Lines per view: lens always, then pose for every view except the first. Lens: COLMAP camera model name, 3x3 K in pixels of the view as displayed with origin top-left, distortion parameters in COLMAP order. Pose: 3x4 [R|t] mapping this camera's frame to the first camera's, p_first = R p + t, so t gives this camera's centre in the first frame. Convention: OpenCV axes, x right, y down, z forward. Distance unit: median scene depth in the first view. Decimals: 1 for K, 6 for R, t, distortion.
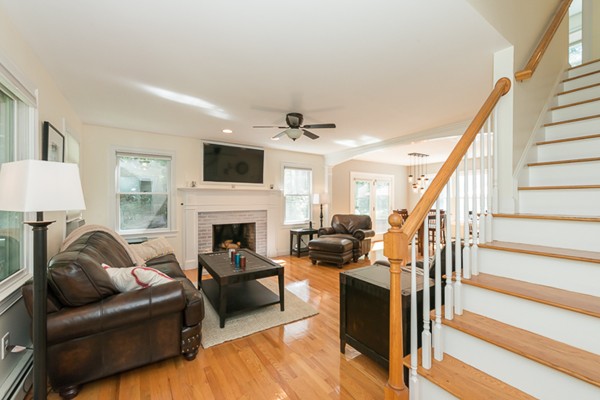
lens RADIAL K [[251.0, 0, 300.0], [0, 251.0, 200.0], [0, 0, 1]] dist [0.000546, -0.000074]
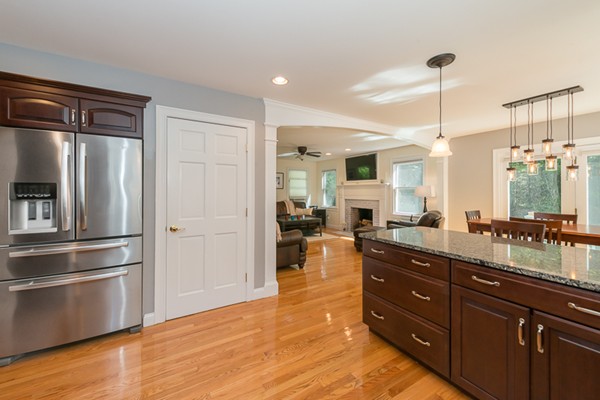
lens RADIAL K [[237.2, 0, 300.0], [0, 237.2, 189.5], [0, 0, 1]] dist [0.000689, 0.000000]
pose [[-0.046780, -0.006227, -0.998886, 1.085341], [-0.006259, 0.999963, -0.005940, -0.004426], [0.998886, 0.005975, -0.046817, 0.667234]]
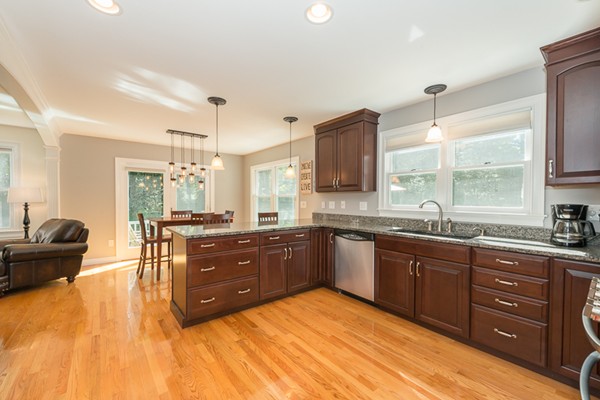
lens RADIAL K [[251.0, 0, 300.0], [0, 251.0, 200.0], [0, 0, 1]] dist [0.000546, -0.000074]
pose [[0.995446, 0.002344, 0.095297, 0.836075], [-0.002380, 0.999997, 0.000268, 0.006393], [-0.095296, -0.000493, 0.995449, 0.310173]]
